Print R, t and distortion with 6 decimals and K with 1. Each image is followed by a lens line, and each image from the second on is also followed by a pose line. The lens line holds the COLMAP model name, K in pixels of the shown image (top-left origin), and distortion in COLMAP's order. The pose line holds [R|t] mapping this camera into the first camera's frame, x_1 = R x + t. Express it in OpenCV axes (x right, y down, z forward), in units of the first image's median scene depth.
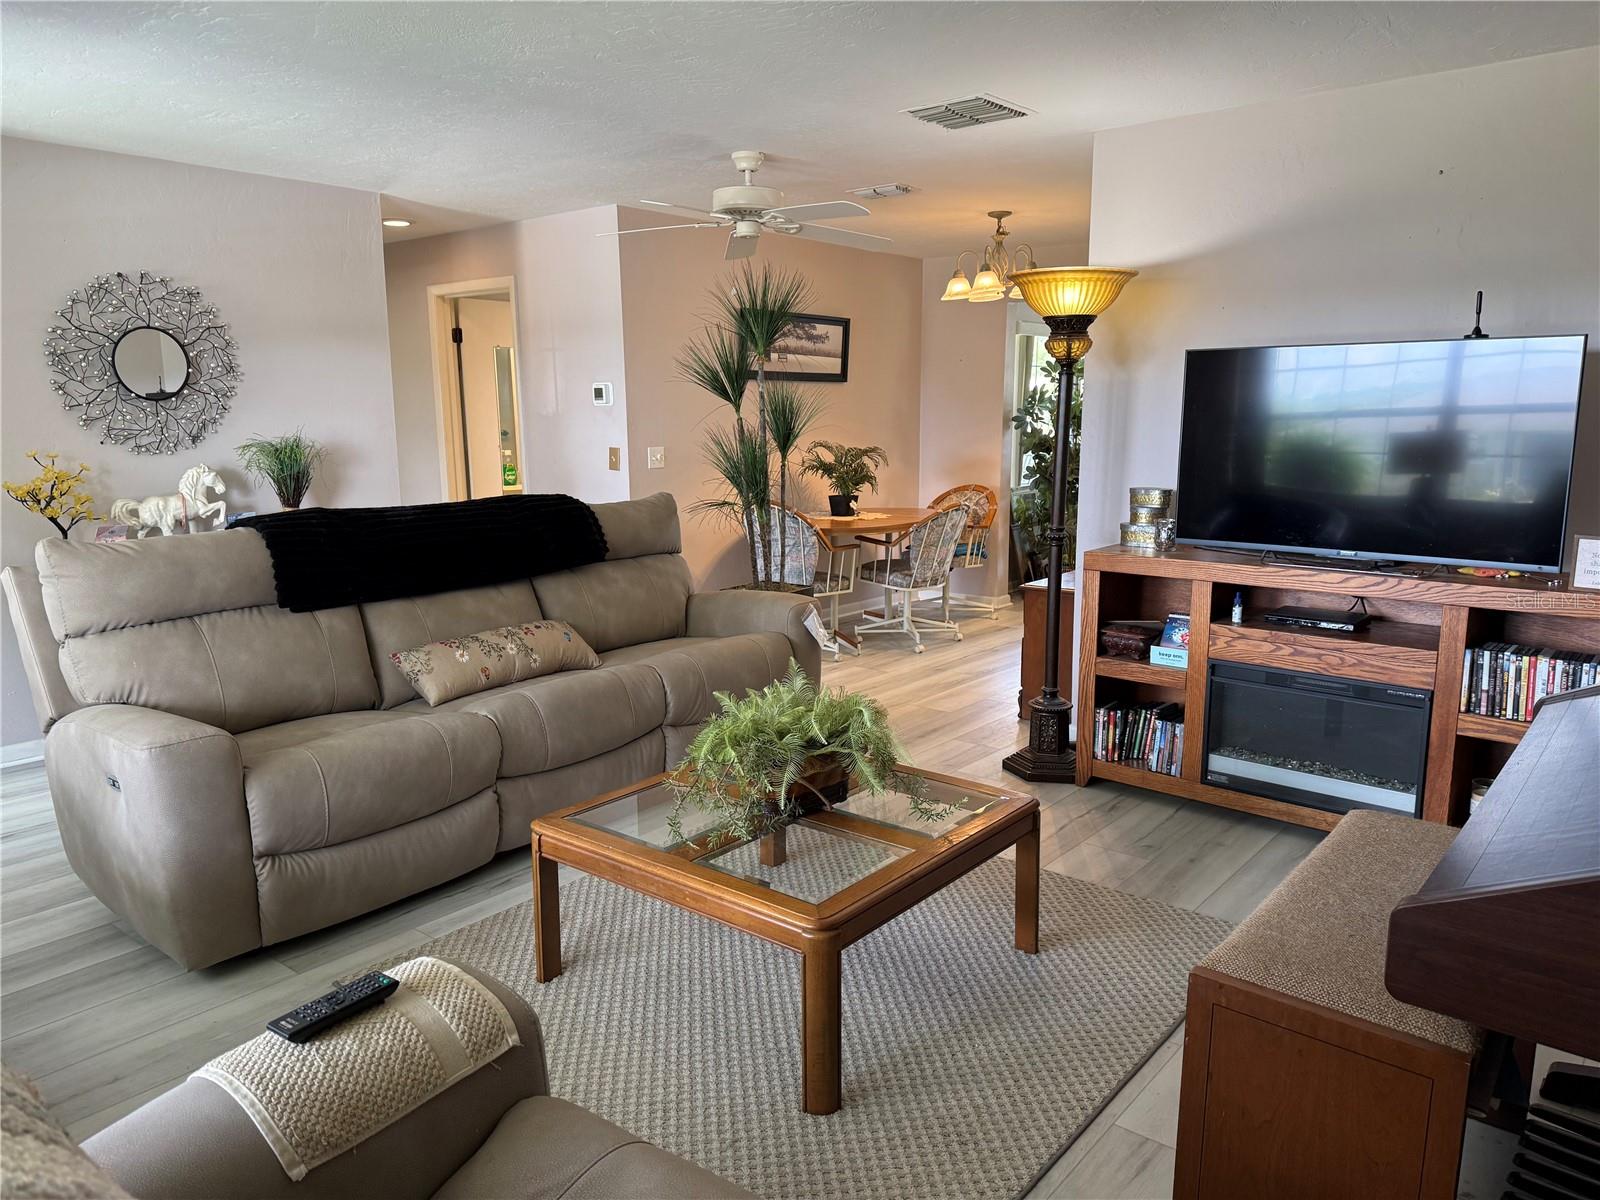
lens RADIAL K [[1131.0, 0, 800.0], [0, 1131.0, 600.0], [0, 0, 1]] dist [0.041980, -0.042685]
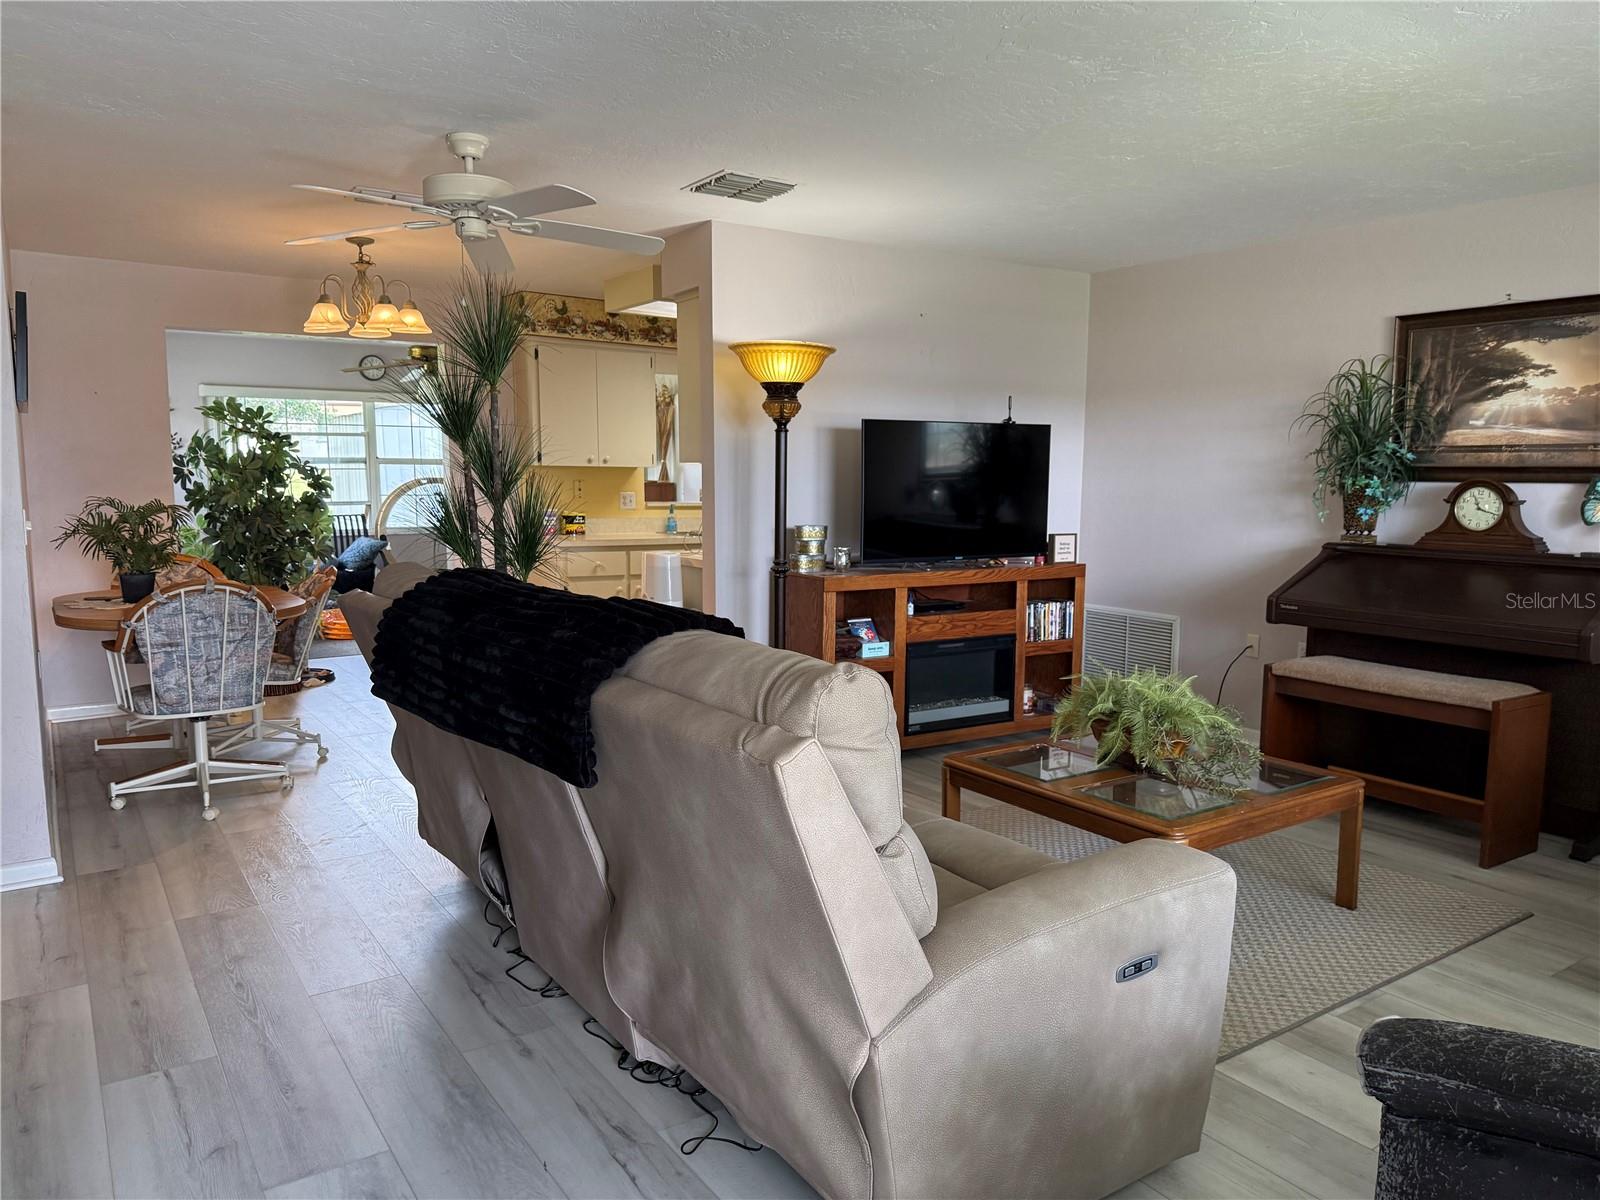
lens RADIAL K [[1131.0, 0, 800.0], [0, 1131.0, 600.0], [0, 0, 1]] dist [0.041980, -0.042685]
pose [[0.285613, -0.102743, 0.952822, -0.897290], [0.151808, 0.986534, 0.060873, -0.094828], [-0.946245, 0.127260, 0.297364, 0.659607]]
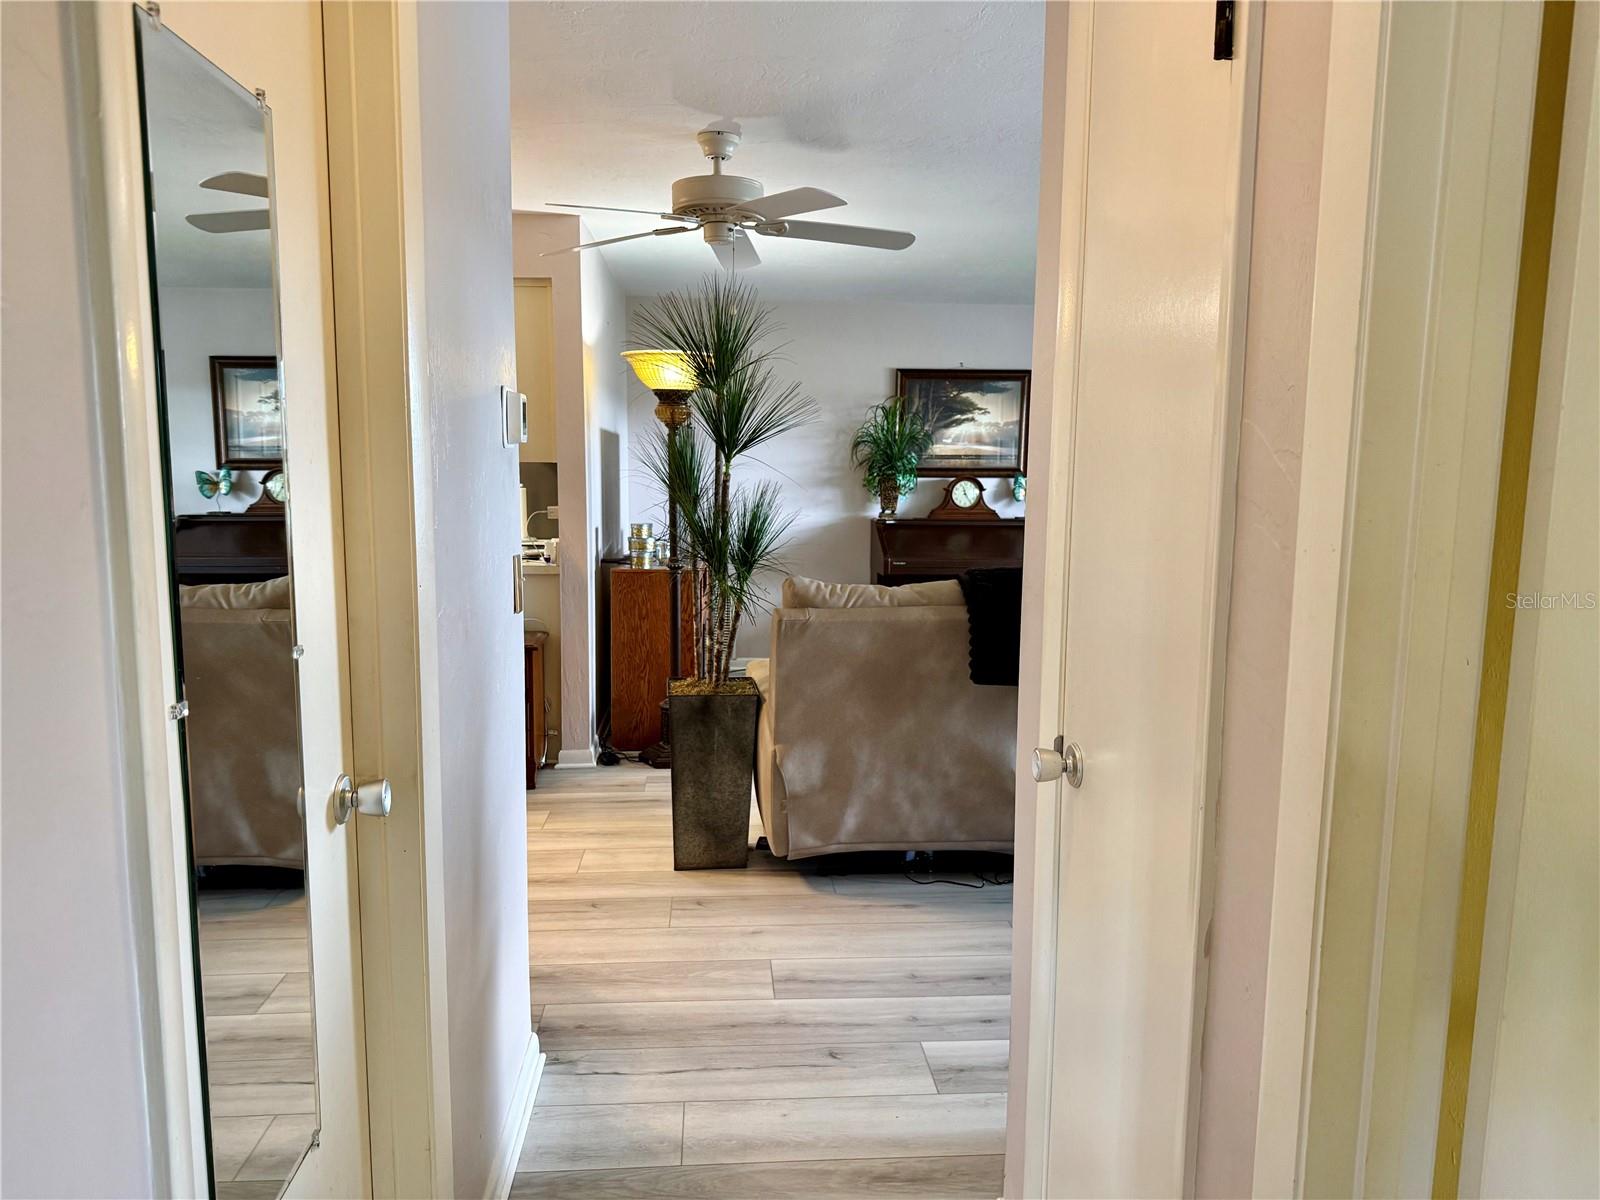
lens RADIAL K [[1109.5, 0, 811.6], [0, 1109.5, 606.4], [0, 0, 1]] dist [0.165864, -0.222547]
pose [[-0.693228, -0.094170, 0.714540, -0.772297], [0.113368, 0.964837, 0.237143, -0.290622], [-0.711747, 0.245400, -0.658176, 1.741685]]
